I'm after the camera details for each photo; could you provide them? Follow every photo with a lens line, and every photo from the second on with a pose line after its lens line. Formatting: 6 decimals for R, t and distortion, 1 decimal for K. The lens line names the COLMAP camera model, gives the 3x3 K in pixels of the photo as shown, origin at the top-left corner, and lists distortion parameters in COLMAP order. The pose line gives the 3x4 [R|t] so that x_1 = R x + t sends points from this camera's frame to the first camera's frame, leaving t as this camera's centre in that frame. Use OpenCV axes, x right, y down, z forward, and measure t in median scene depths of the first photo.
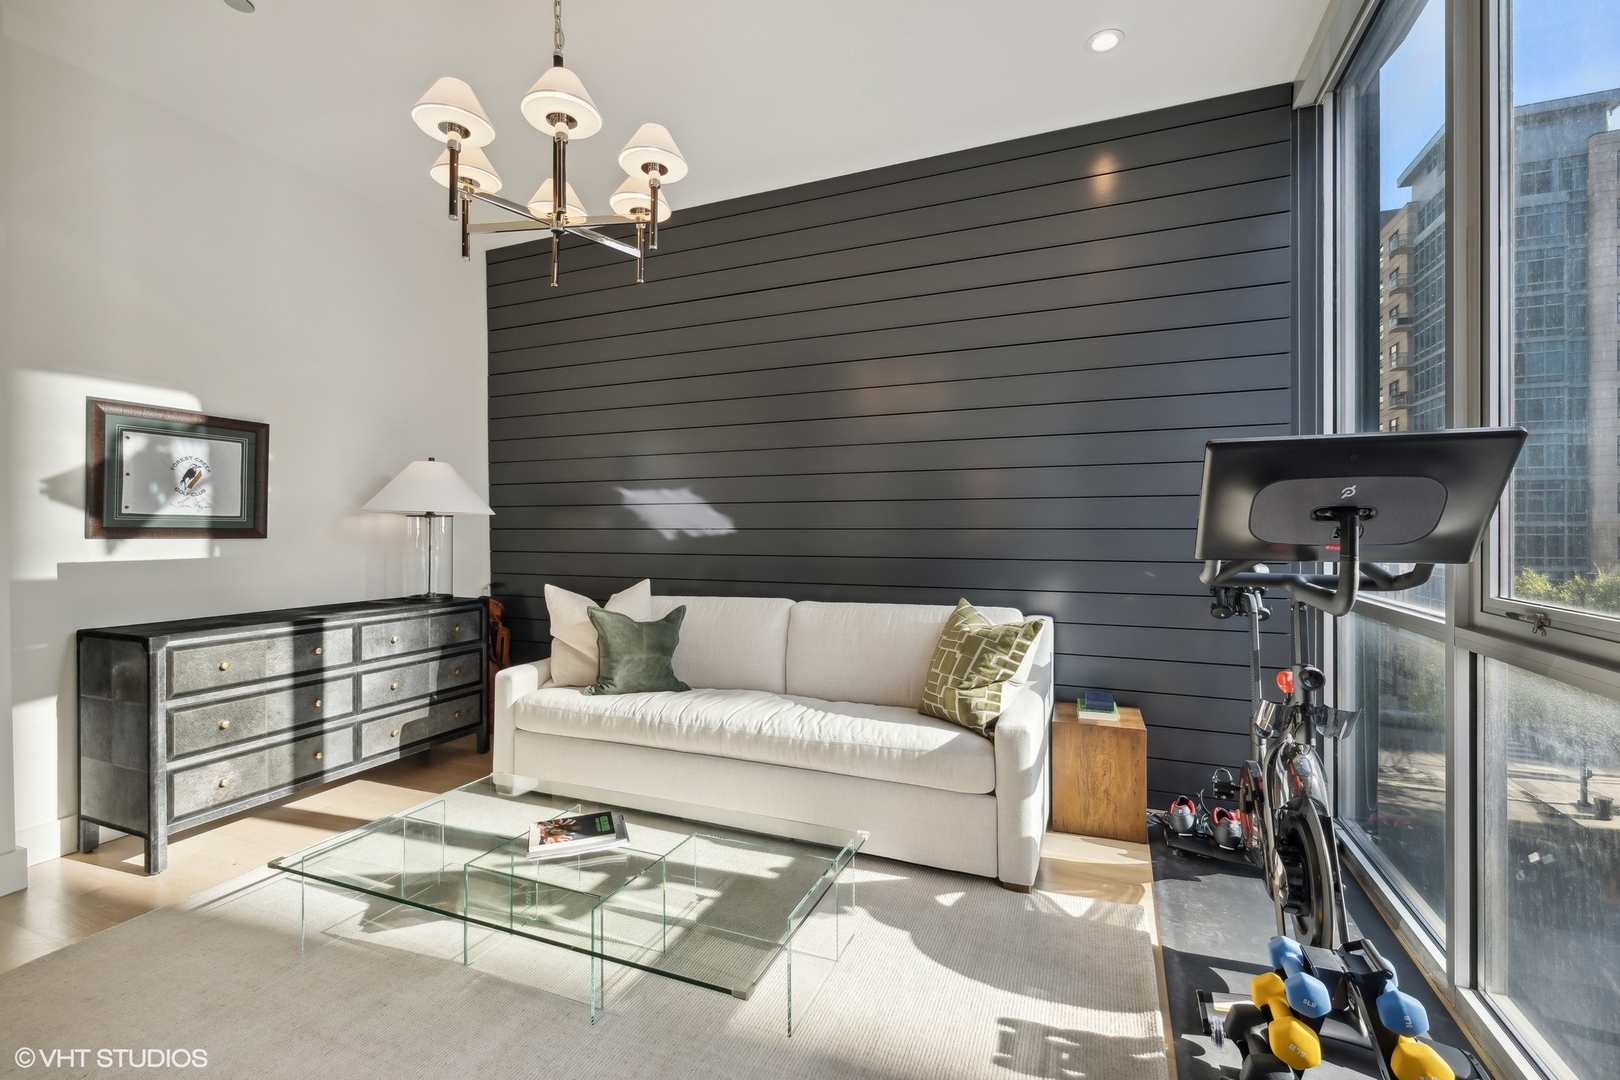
lens RADIAL K [[701.4, 0, 810.0], [0, 701.4, 529.6], [0, 0, 1]] dist [0.001129, 0.000029]
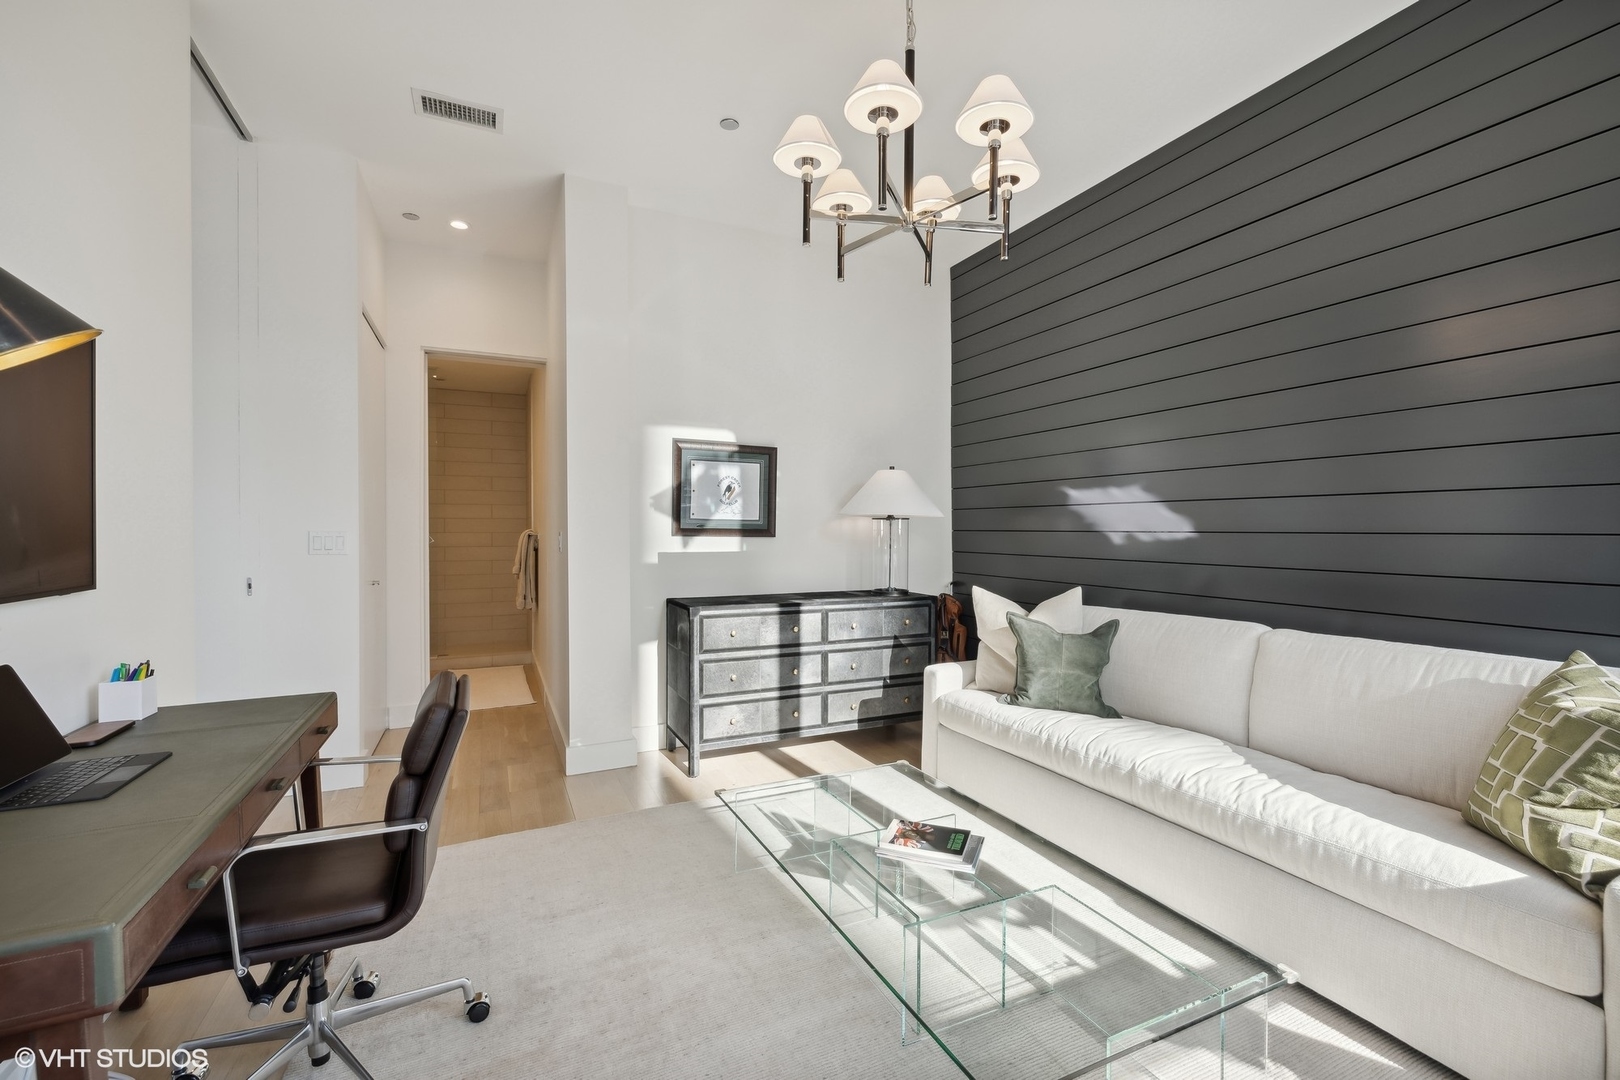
lens RADIAL K [[690.4, 0, 810.0], [0, 690.4, 540.0], [0, 0, 1]] dist [0.000397, 0.000361]
pose [[0.734628, 0.014182, -0.678322, 0.138013], [-0.005042, 0.999868, 0.015445, -0.002447], [0.678451, -0.007926, 0.734603, 0.130706]]
